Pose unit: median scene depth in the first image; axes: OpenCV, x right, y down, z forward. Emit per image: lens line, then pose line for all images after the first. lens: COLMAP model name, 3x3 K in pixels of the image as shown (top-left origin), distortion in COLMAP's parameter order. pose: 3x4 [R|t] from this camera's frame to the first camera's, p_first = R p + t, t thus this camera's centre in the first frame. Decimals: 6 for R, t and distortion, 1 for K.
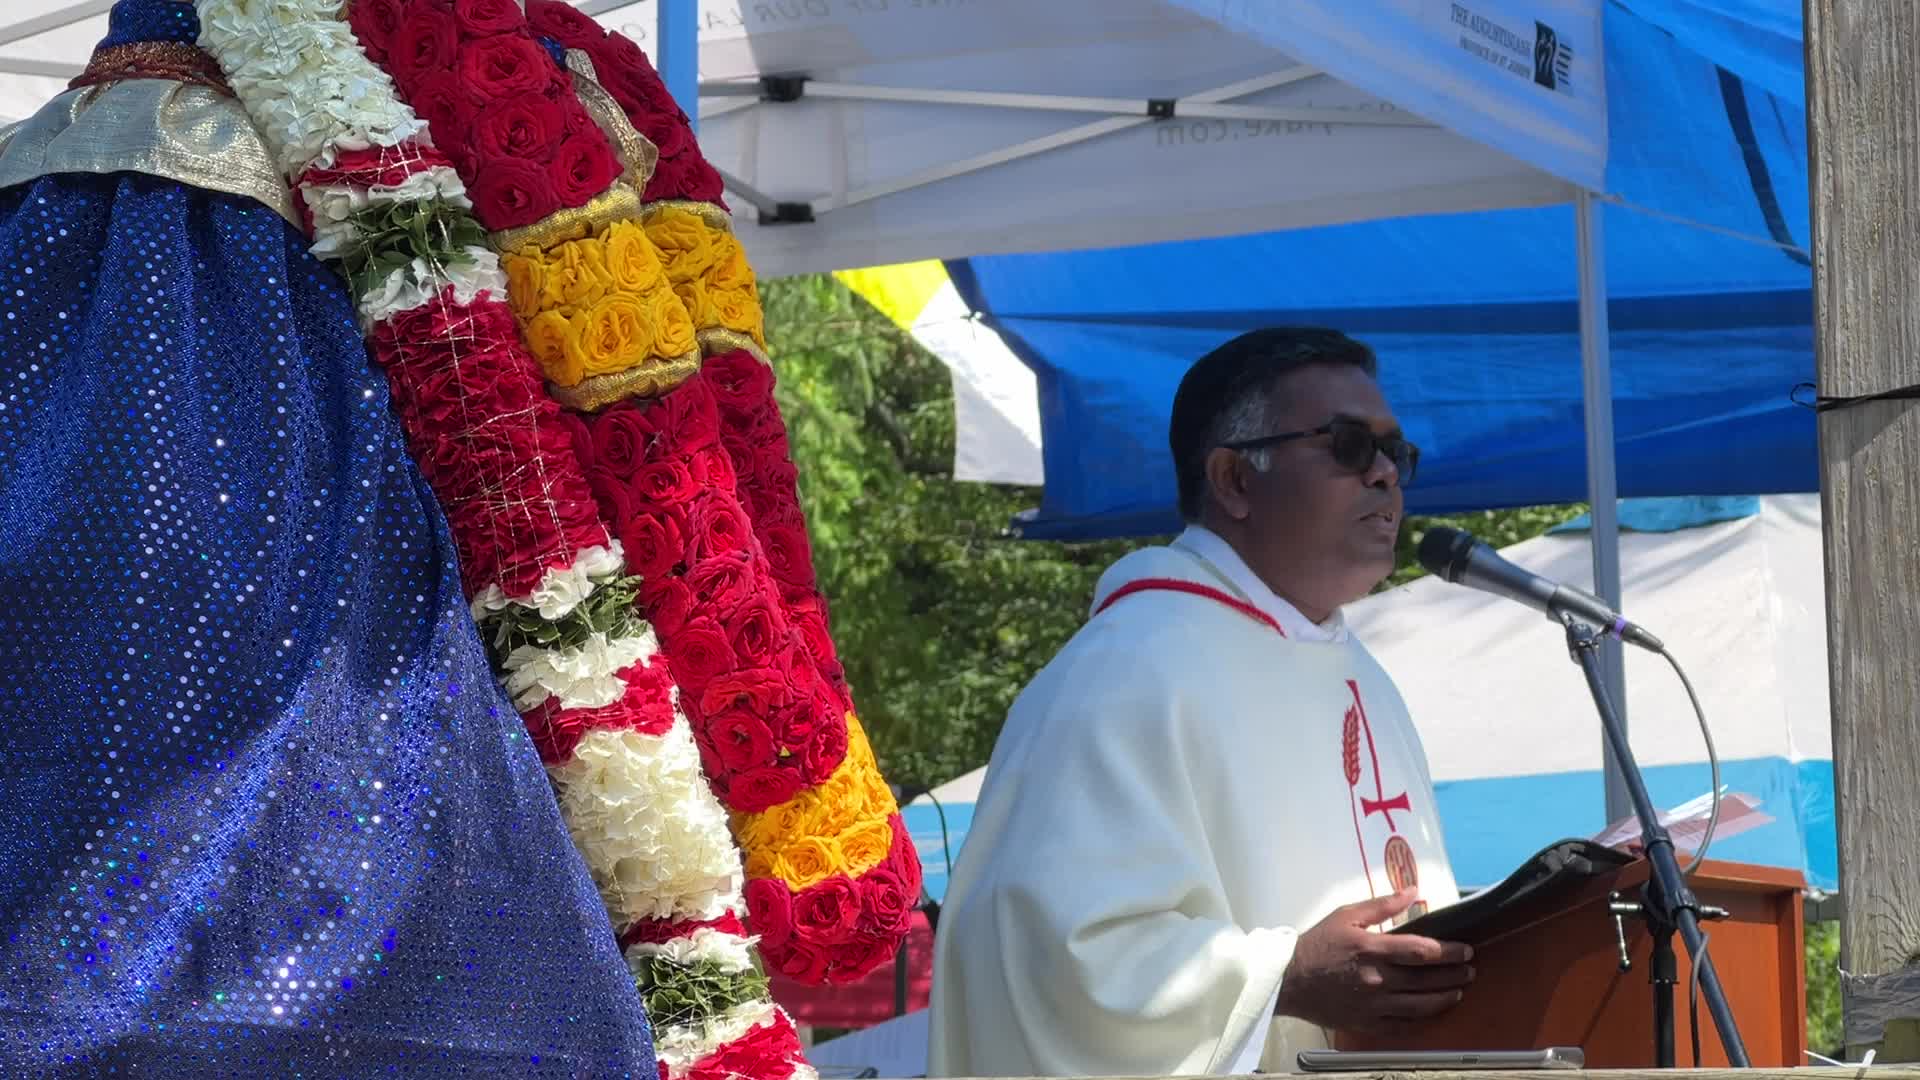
lens RADIAL K [[4994.4, 0, 987.8], [0, 4994.4, 541.7], [0, 0, 1]] dist [-0.026031, 1.096808]
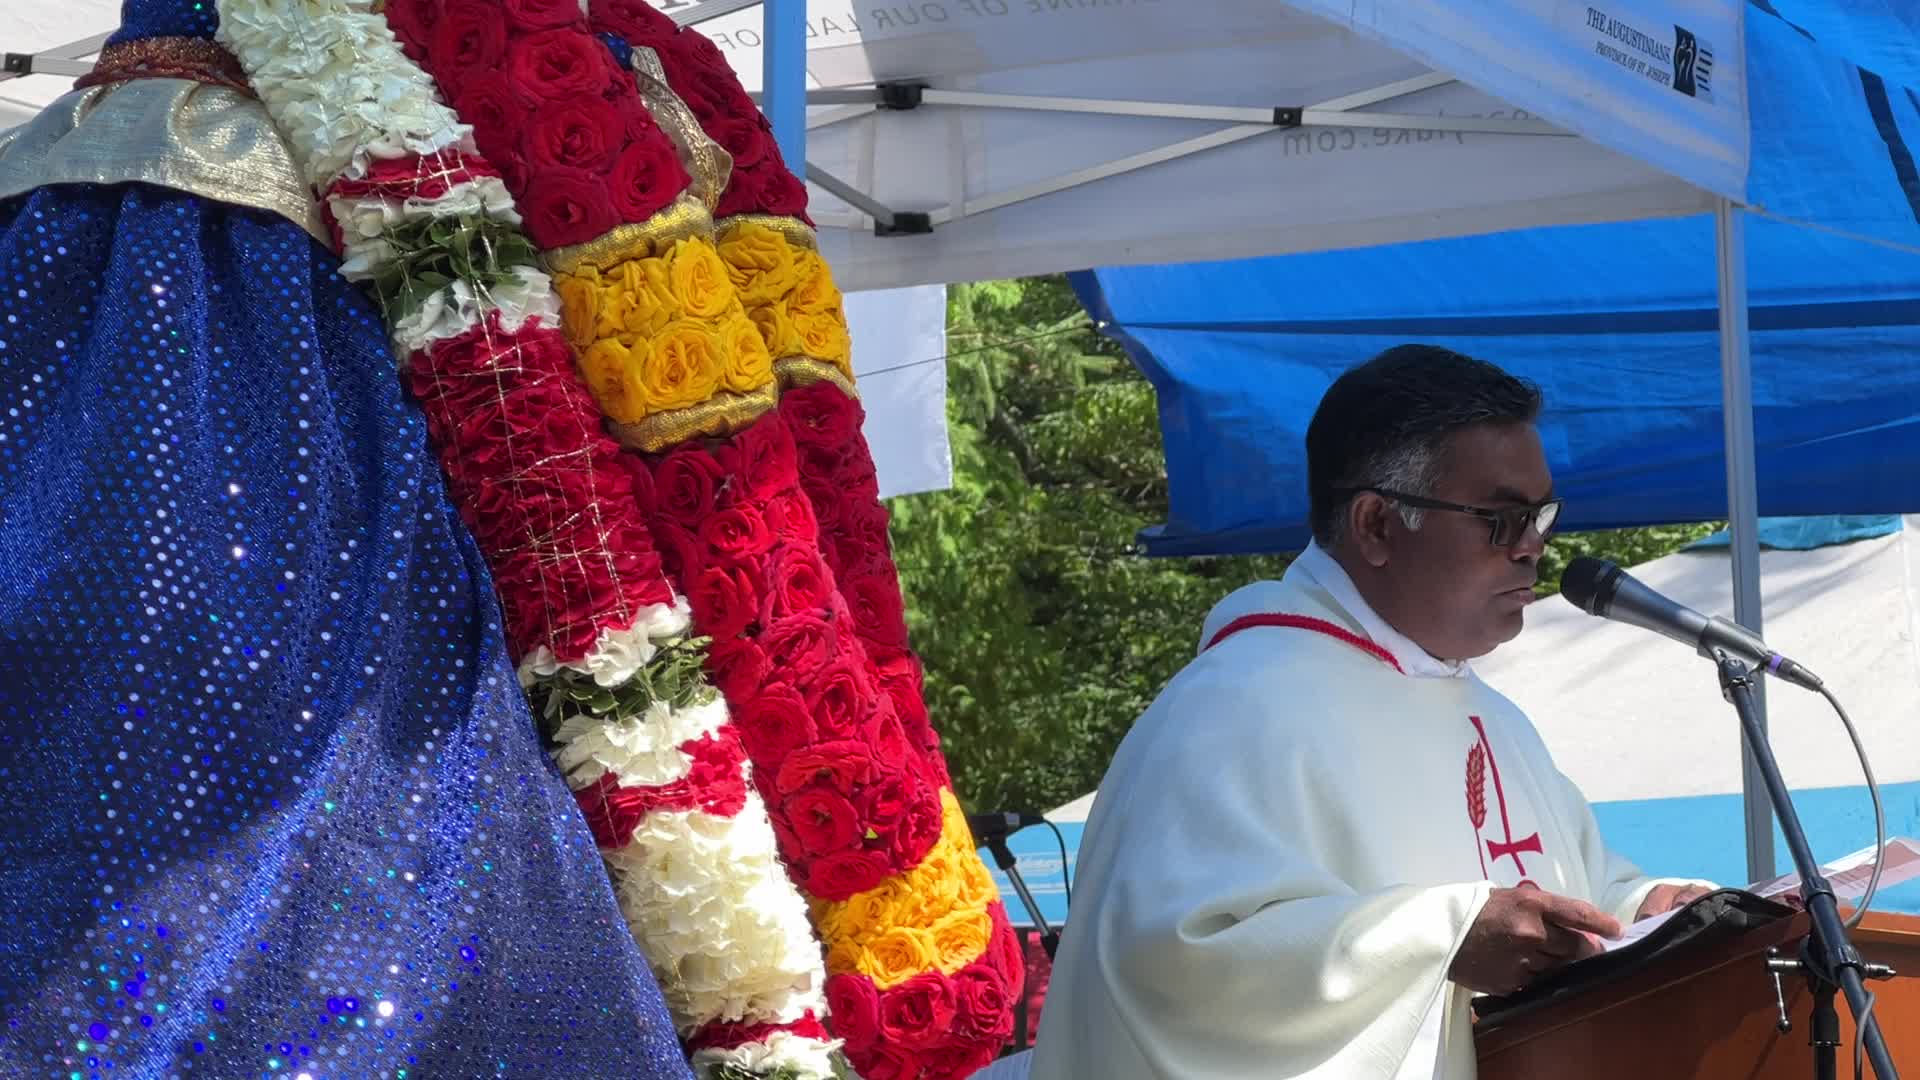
lens RADIAL K [[4987.8, 0, 953.7], [0, 4987.8, 584.3], [0, 0, 1]] dist [-0.014800, 2.003410]
pose [[0.999494, 0.002495, -0.031718, 0.002267], [-0.002280, 0.999974, 0.006800, -0.008655], [0.031734, -0.006724, 0.999474, 0.111896]]
